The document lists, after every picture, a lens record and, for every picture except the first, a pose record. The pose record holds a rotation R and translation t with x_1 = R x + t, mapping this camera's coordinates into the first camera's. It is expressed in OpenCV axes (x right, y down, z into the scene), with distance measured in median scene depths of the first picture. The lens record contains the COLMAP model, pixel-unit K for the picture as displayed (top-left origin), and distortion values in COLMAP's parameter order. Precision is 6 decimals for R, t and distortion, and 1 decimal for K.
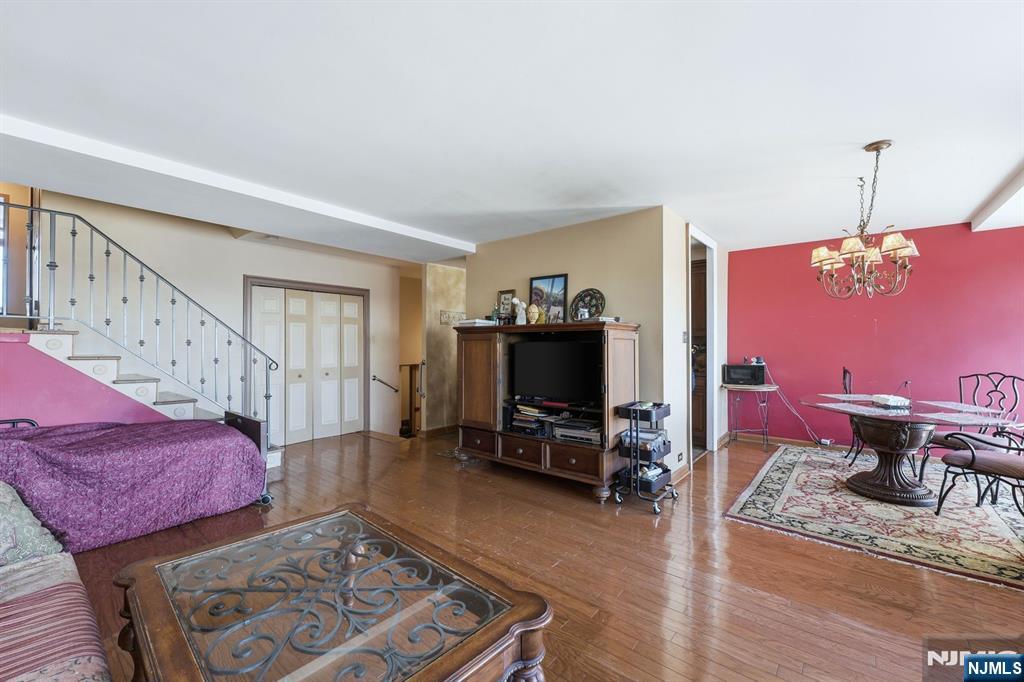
lens RADIAL K [[409.2, 0, 511.2], [0, 409.2, 340.8], [0, 0, 1]] dist [0.002001, 0.000479]
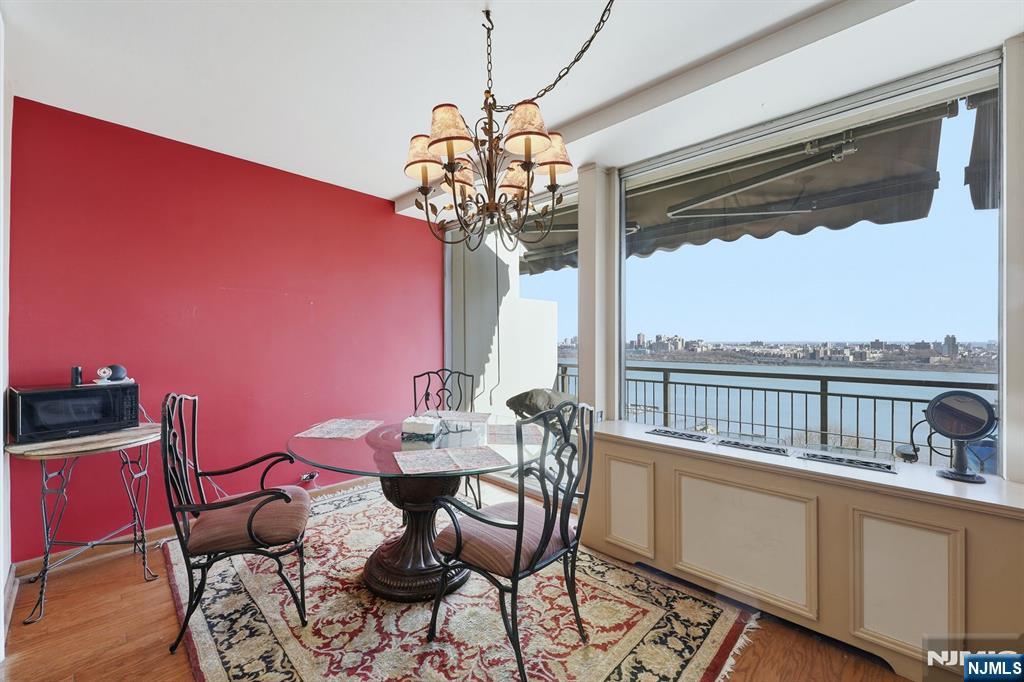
lens RADIAL K [[409.2, 0, 503.6], [0, 409.2, 342.3], [0, 0, 1]] dist [0.002001, 0.000479]
pose [[0.080330, -0.003426, 0.996762, 0.280572], [-0.008256, 0.999958, 0.004102, 0.013089], [-0.996734, -0.008559, 0.080298, 0.774494]]
